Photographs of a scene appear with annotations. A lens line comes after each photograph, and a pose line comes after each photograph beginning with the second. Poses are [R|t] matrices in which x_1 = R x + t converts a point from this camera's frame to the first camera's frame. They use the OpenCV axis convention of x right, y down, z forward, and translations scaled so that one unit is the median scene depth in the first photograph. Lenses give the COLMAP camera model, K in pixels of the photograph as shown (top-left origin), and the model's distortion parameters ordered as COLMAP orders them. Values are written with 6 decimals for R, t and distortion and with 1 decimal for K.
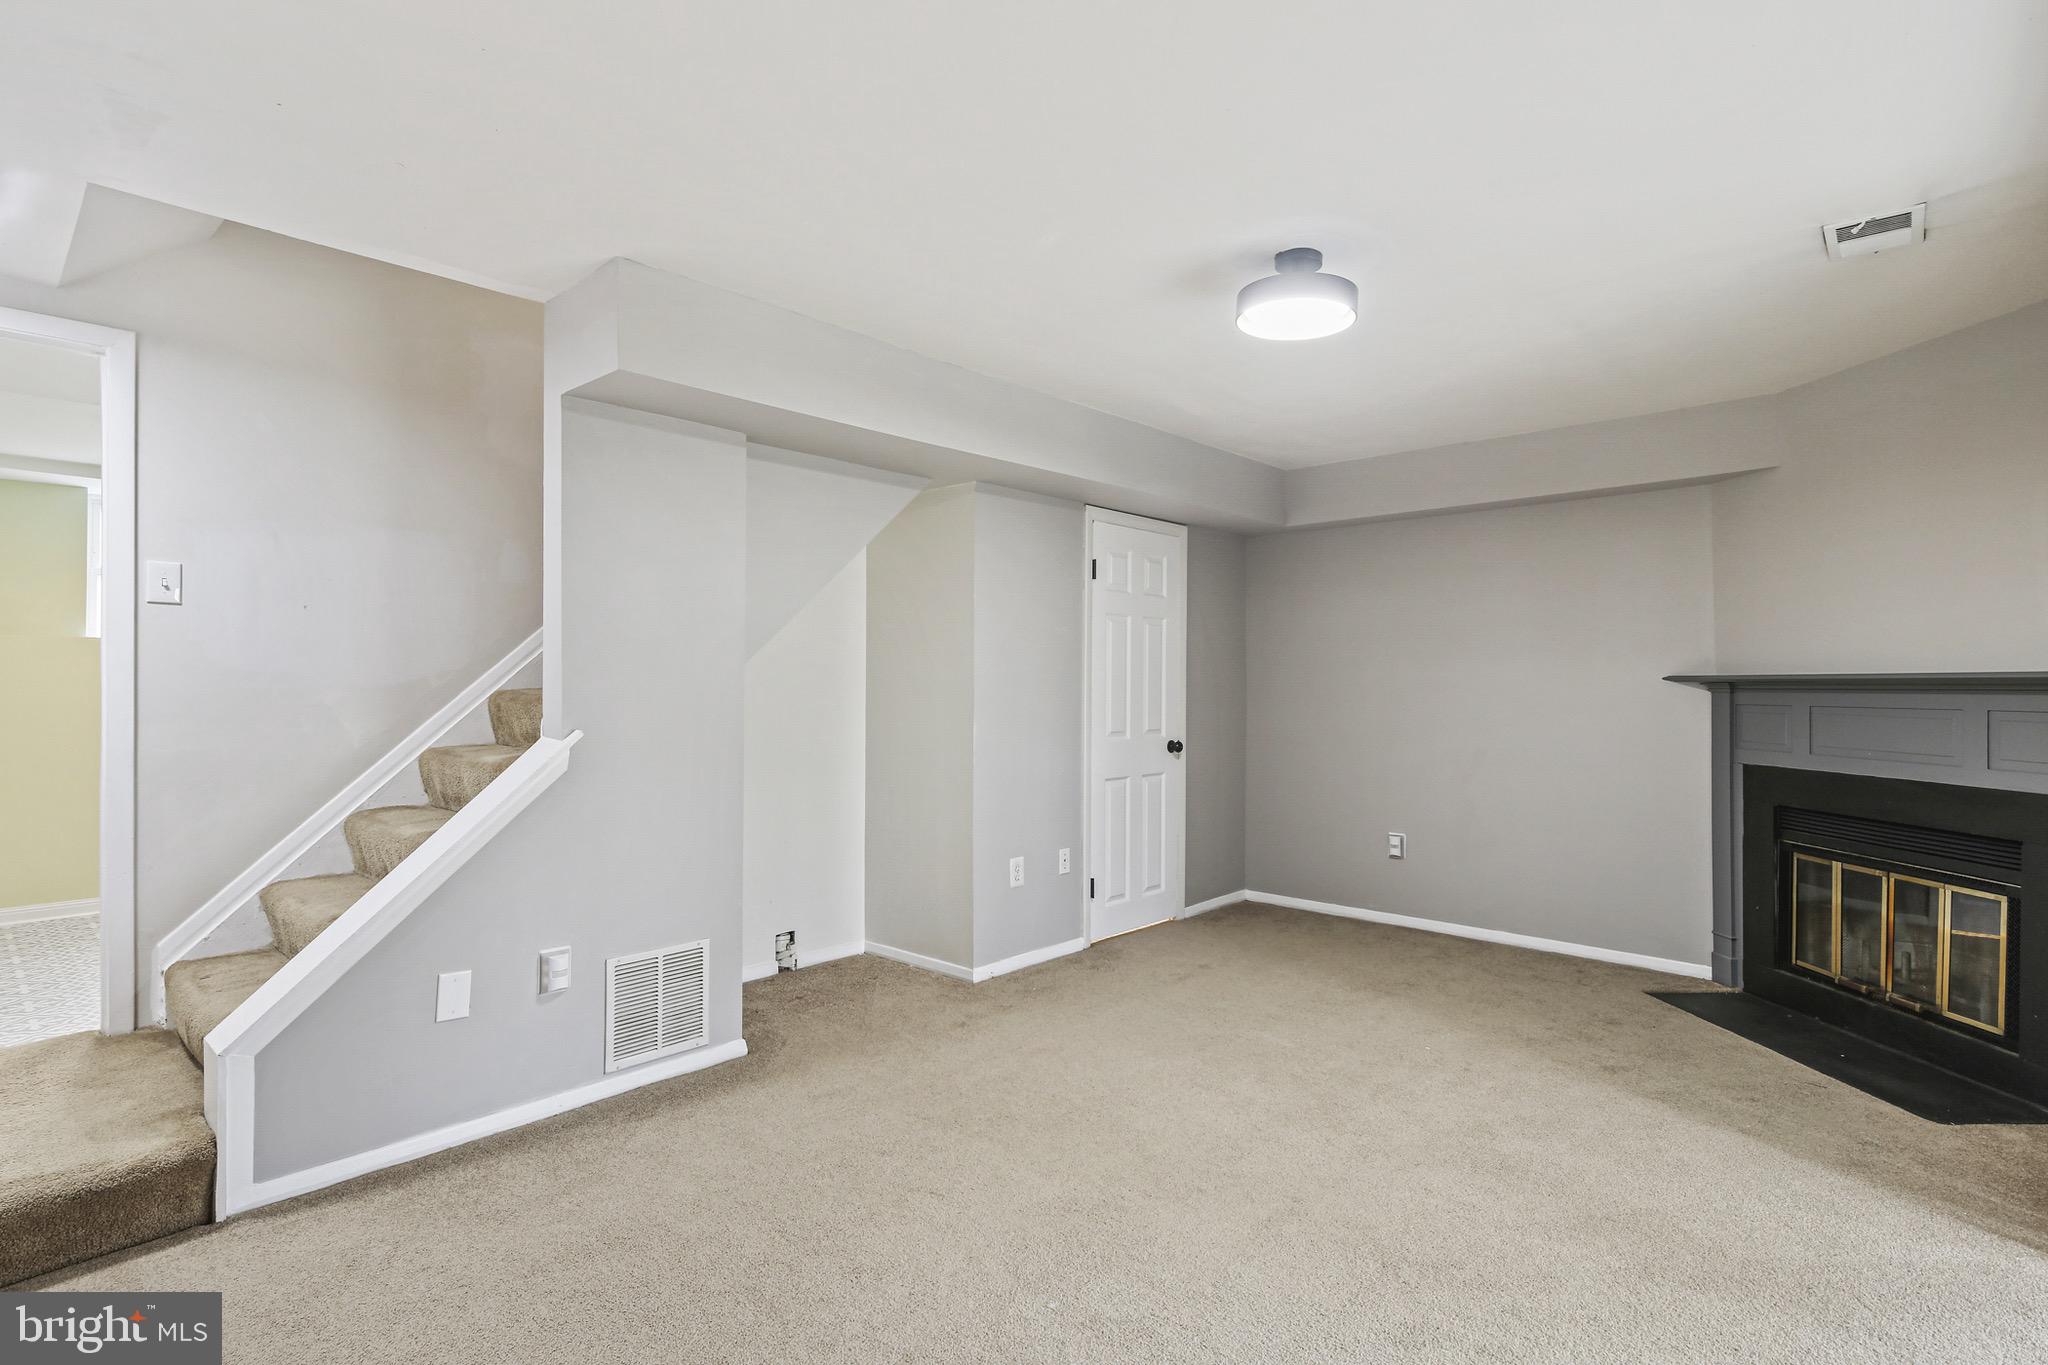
lens RADIAL K [[994.2, 0, 1022.8], [0, 994.2, 687.8], [0, 0, 1]] dist [0.001252, -0.001116]
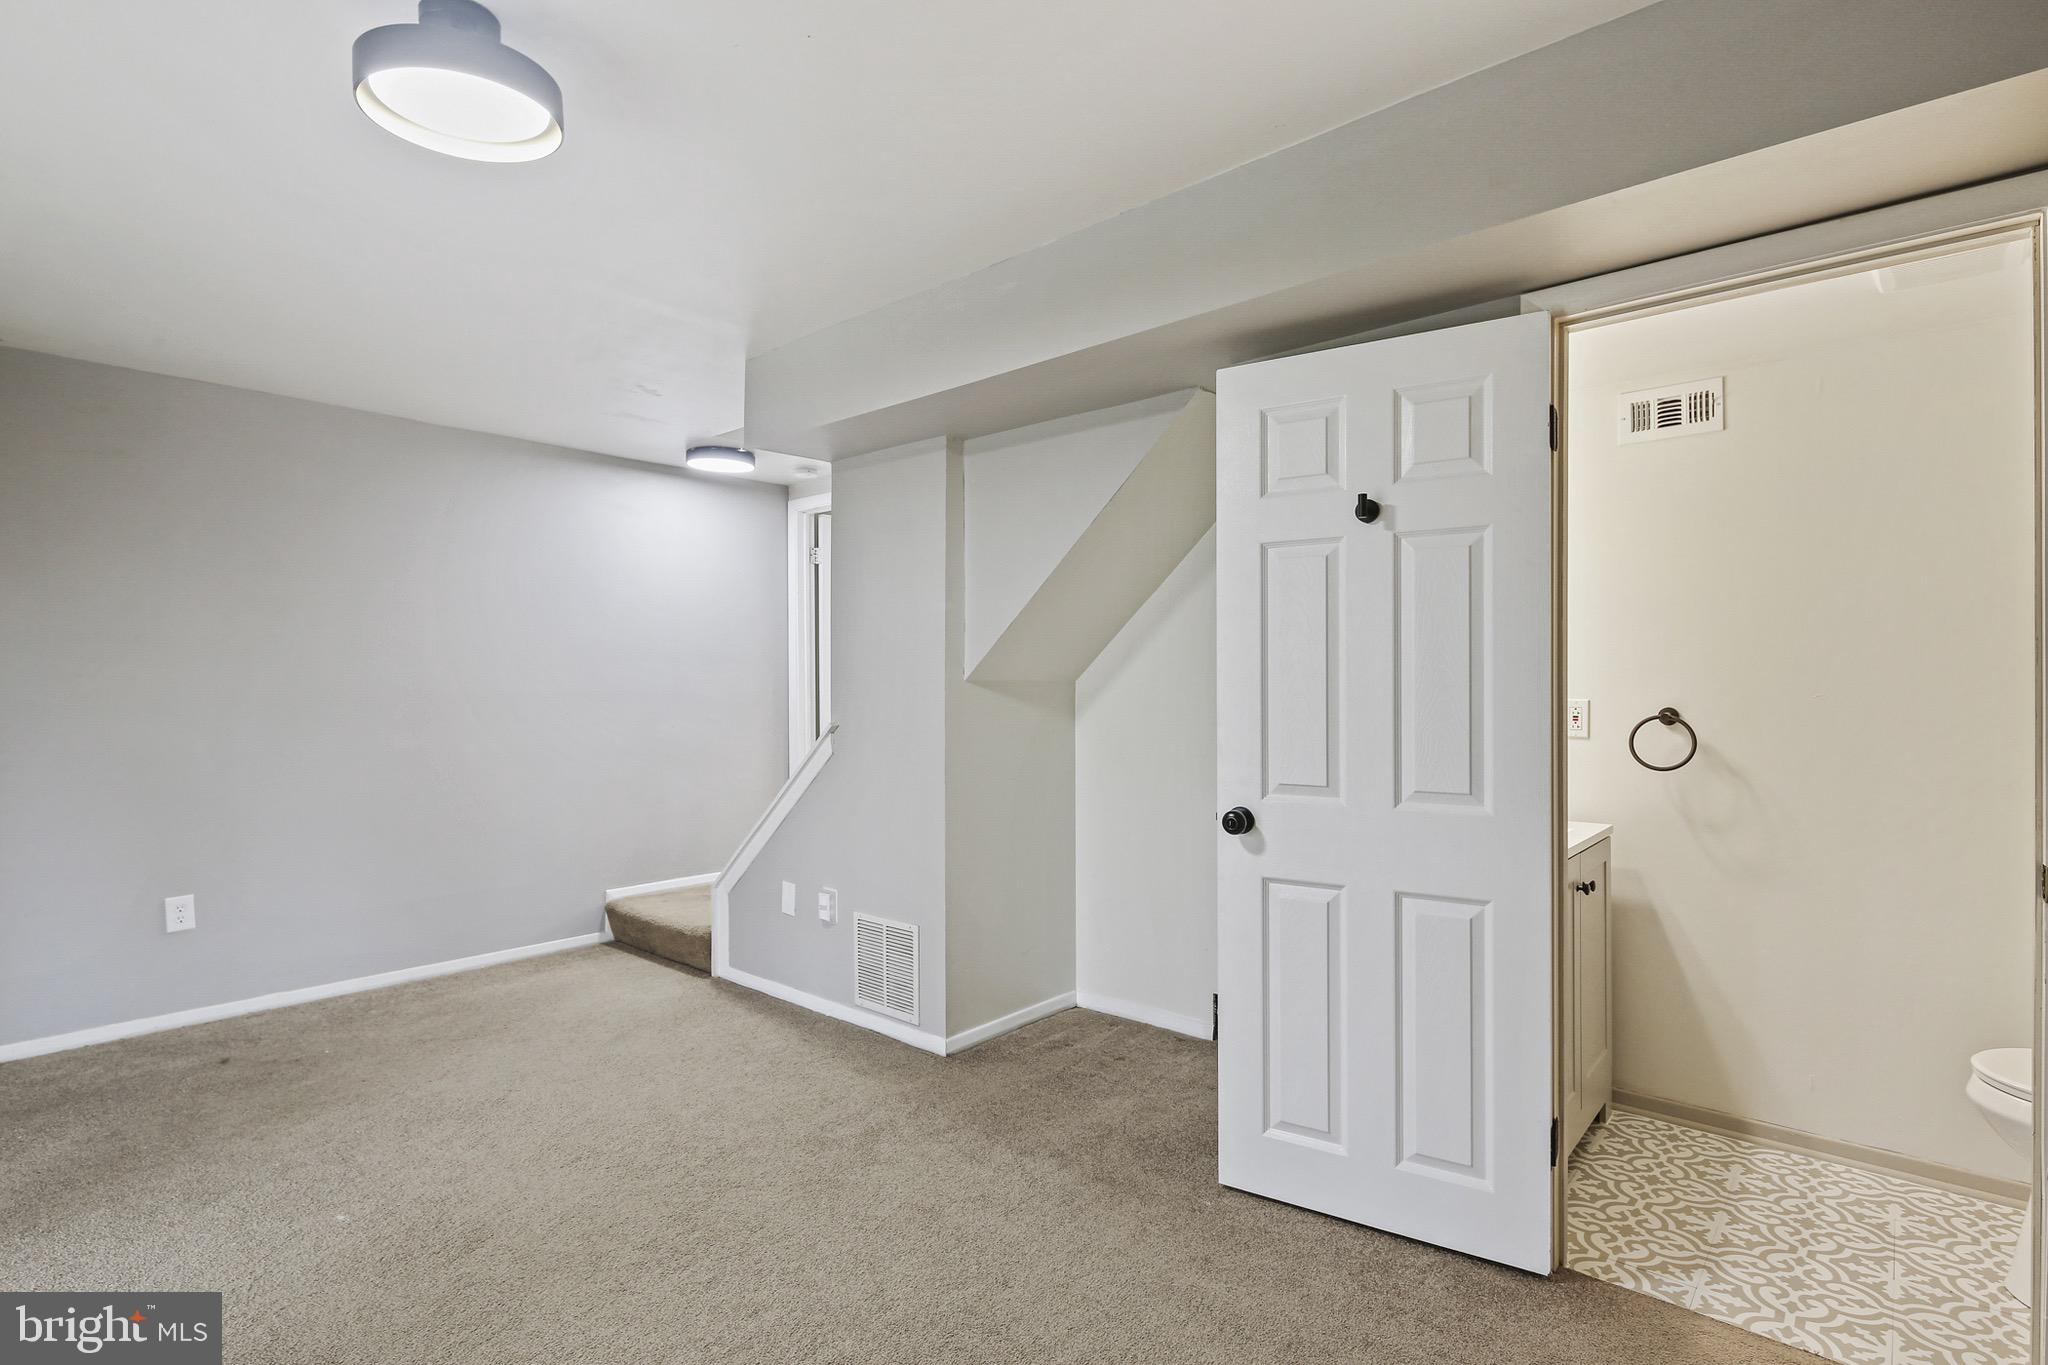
lens RADIAL K [[994.2, 0, 1018.1], [0, 994.2, 686.5], [0, 0, 1]] dist [0.001252, -0.001116]
pose [[0.017217, -0.002272, -0.999849, 0.810098], [-0.004549, 0.999987, -0.002351, -0.001862], [0.999841, 0.004588, 0.017206, 1.177193]]
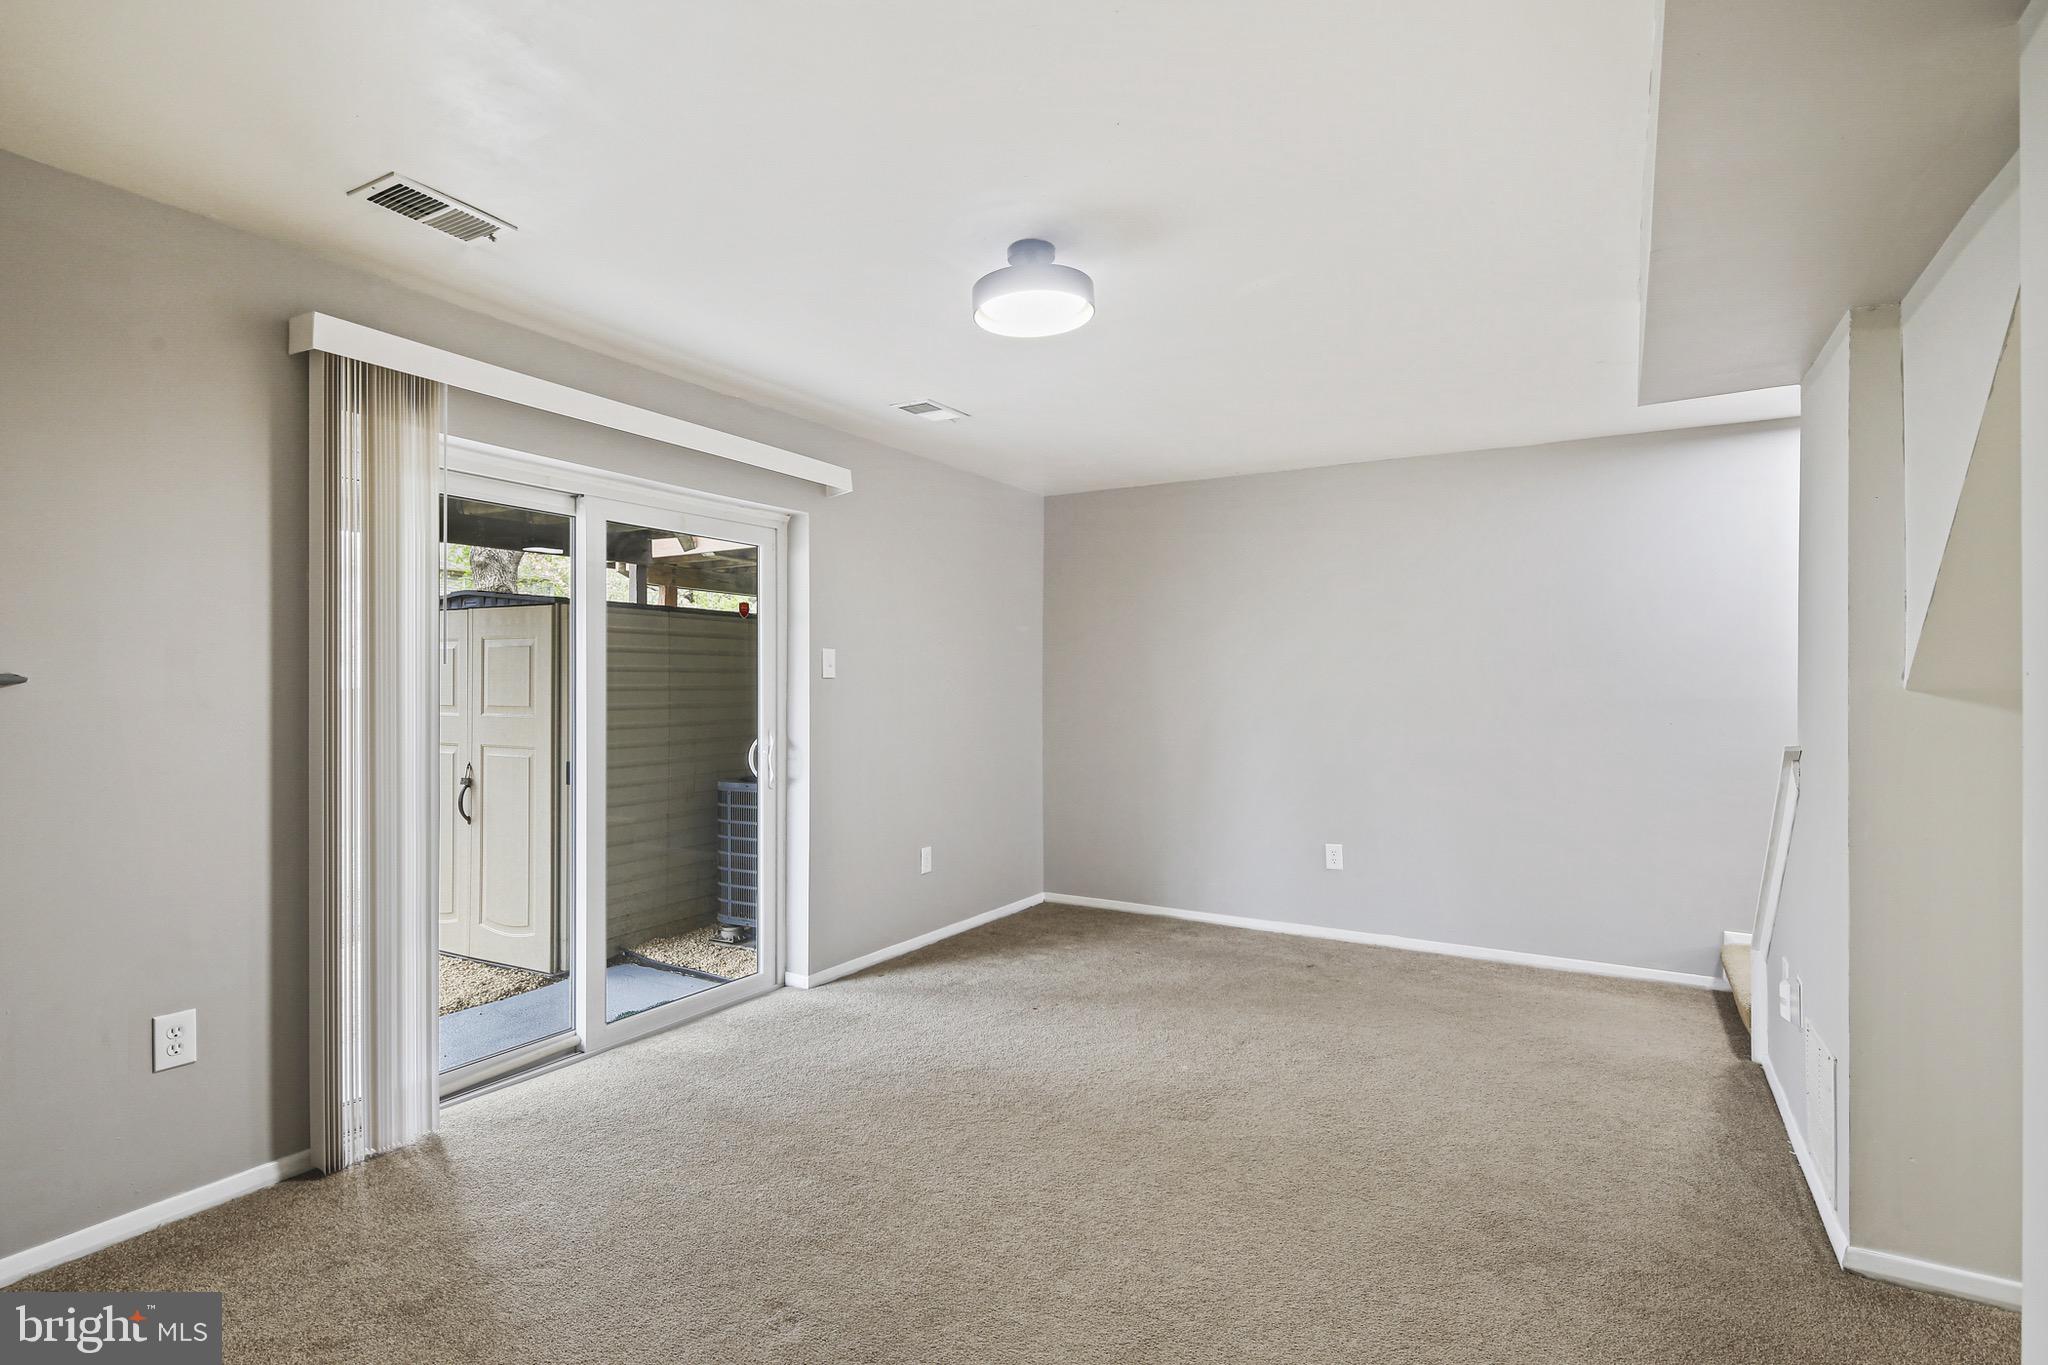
lens RADIAL K [[994.2, 0, 1018.4], [0, 994.2, 682.5], [0, 0, 1]] dist [0.001252, -0.001116]
pose [[-0.979955, -0.006879, -0.199101, 0.415815], [-0.007131, 0.999974, 0.000549, -0.010923], [0.199092, 0.001958, -0.979979, 1.712807]]
